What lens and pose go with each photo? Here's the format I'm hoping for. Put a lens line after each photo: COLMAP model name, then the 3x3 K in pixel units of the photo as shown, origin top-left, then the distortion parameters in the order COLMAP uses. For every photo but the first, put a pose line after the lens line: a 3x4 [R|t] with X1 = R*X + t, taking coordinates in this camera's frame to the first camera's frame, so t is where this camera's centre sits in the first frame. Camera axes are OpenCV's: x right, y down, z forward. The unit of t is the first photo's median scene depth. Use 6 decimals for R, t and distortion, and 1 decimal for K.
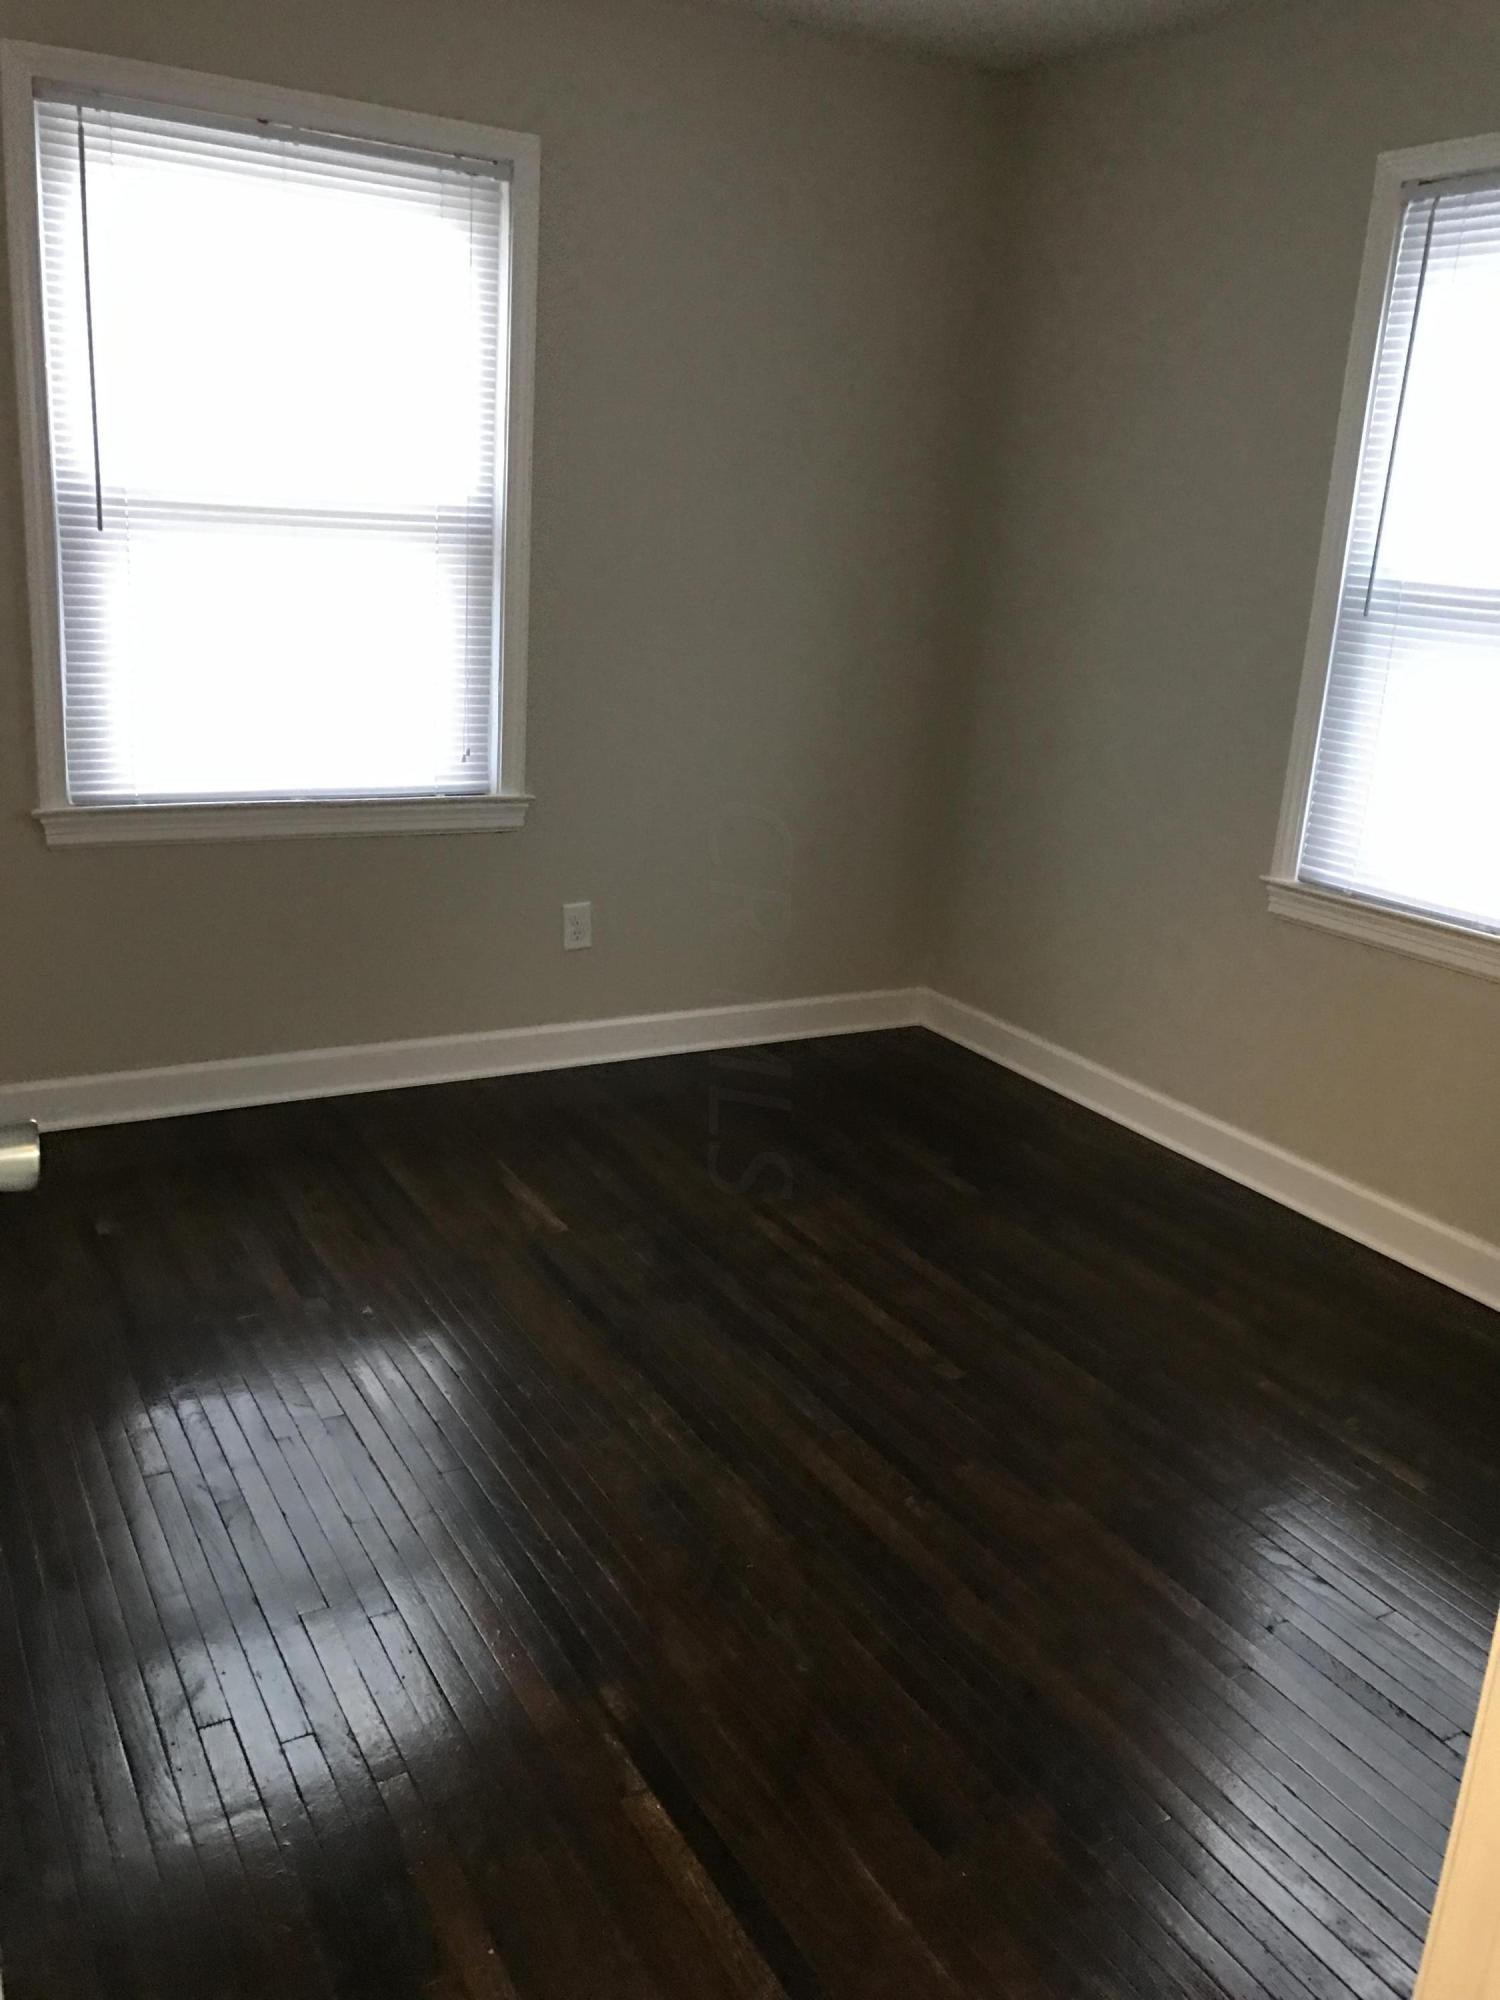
lens RADIAL K [[1671.6, 0, 655.6], [0, 1671.6, 1037.4], [0, 0, 1]] dist [0.166098, -0.228519]
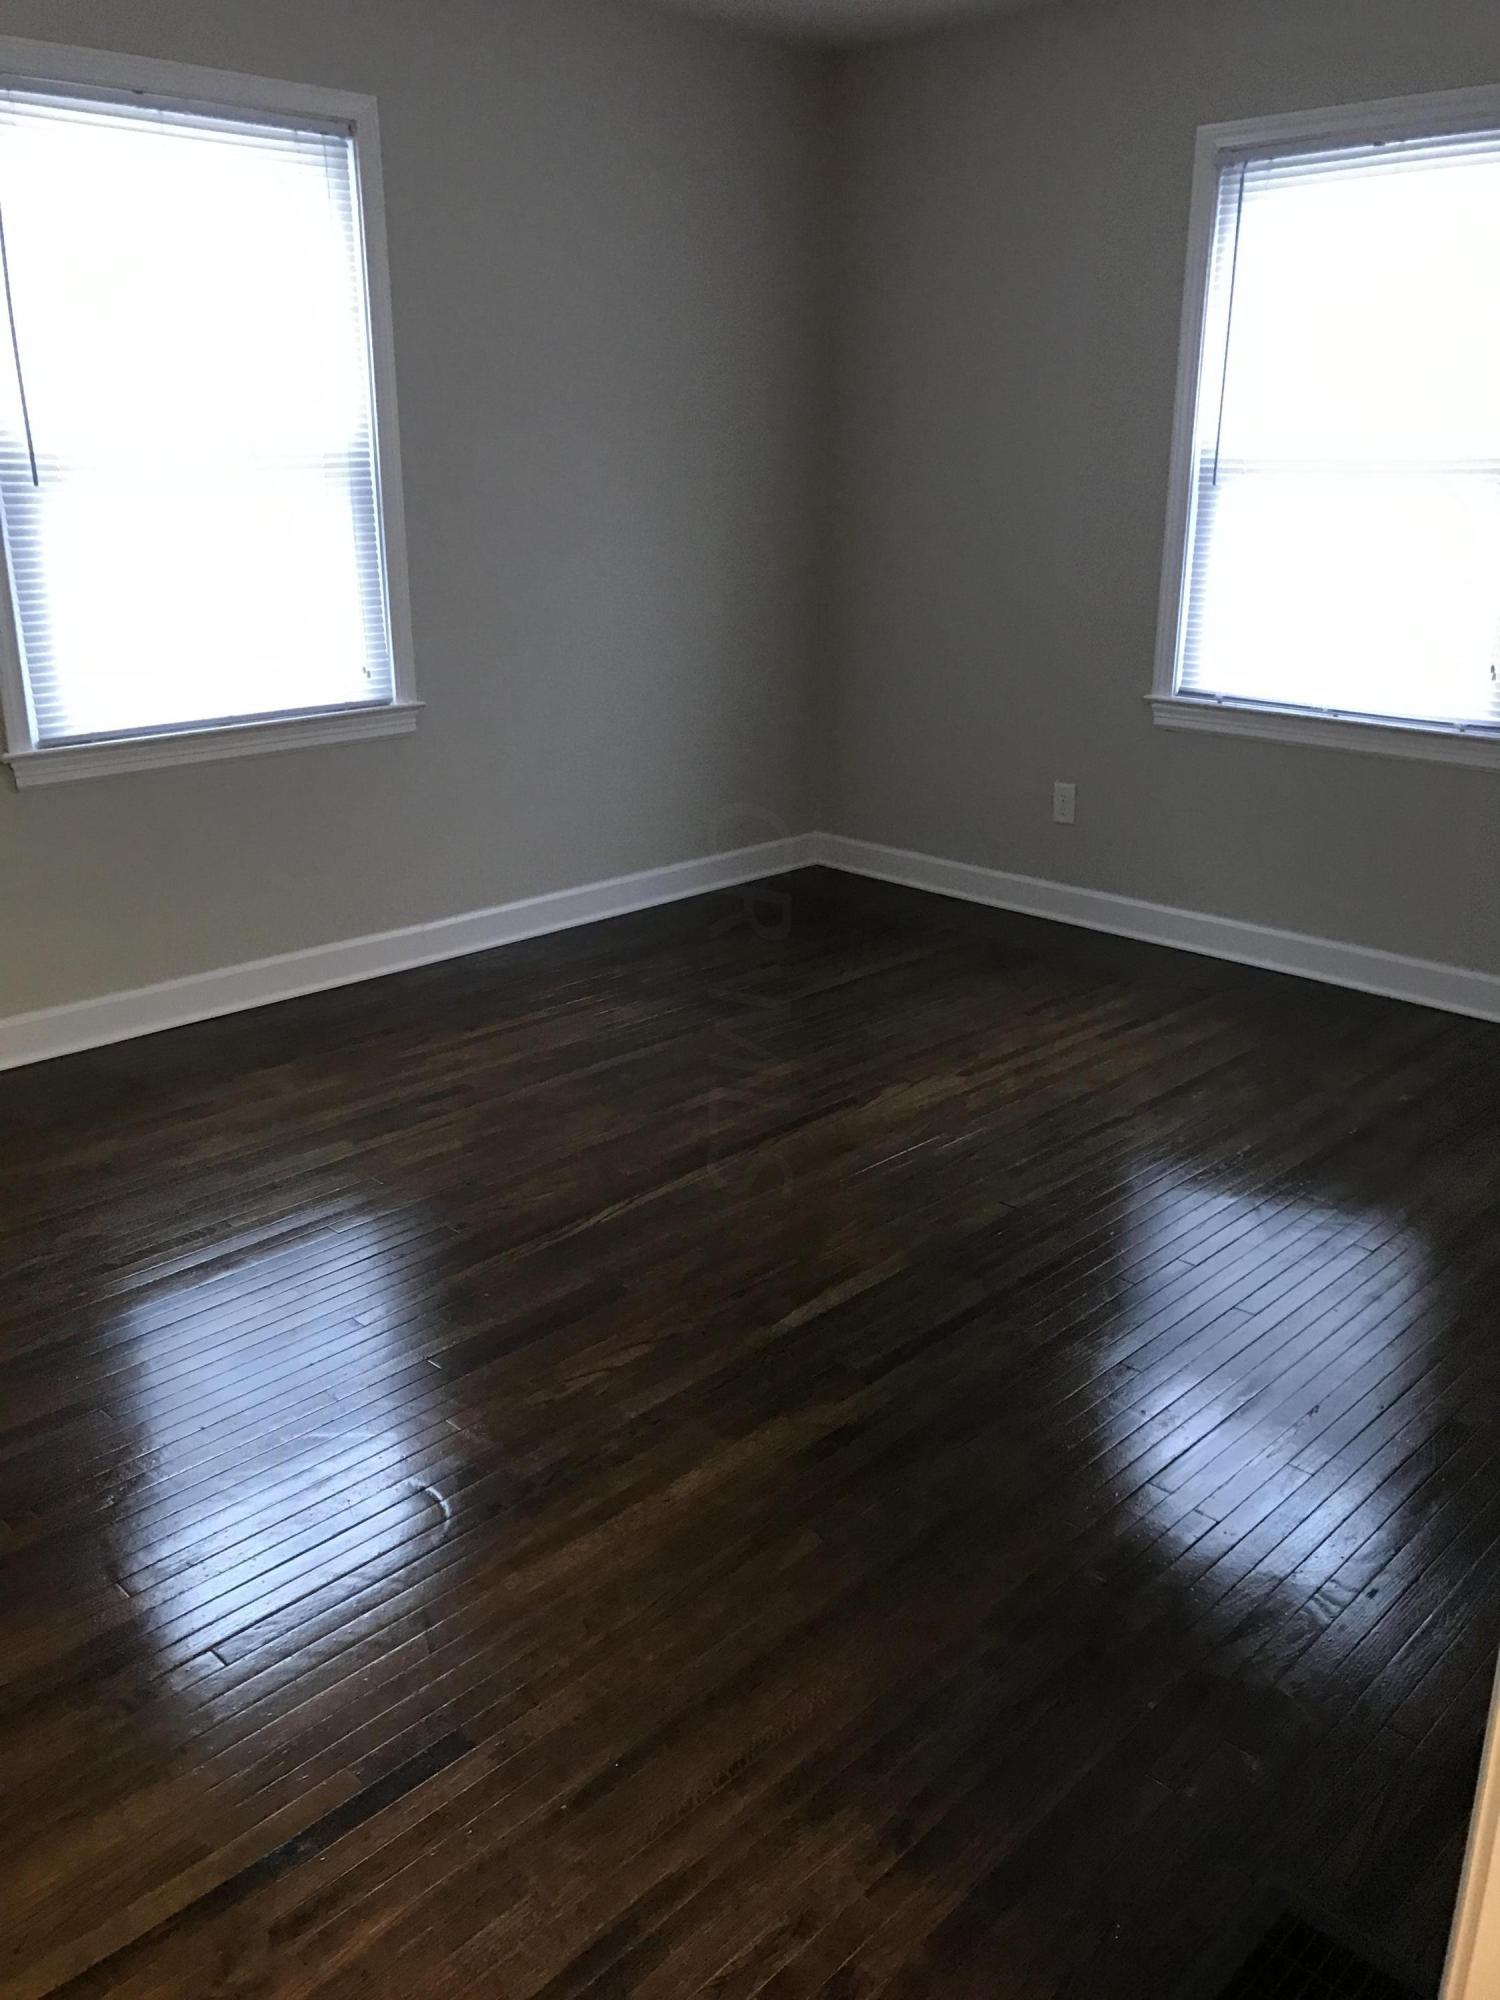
lens RADIAL K [[1625.6, 0, 750.0], [0, 1625.6, 1000.0], [0, 0, 1]] dist [0.051615, -0.059780]
pose [[0.967155, -0.133385, 0.216379, -0.156919], [0.124474, 0.990733, 0.054361, 0.018808], [-0.221625, -0.025642, 0.974795, -0.094190]]
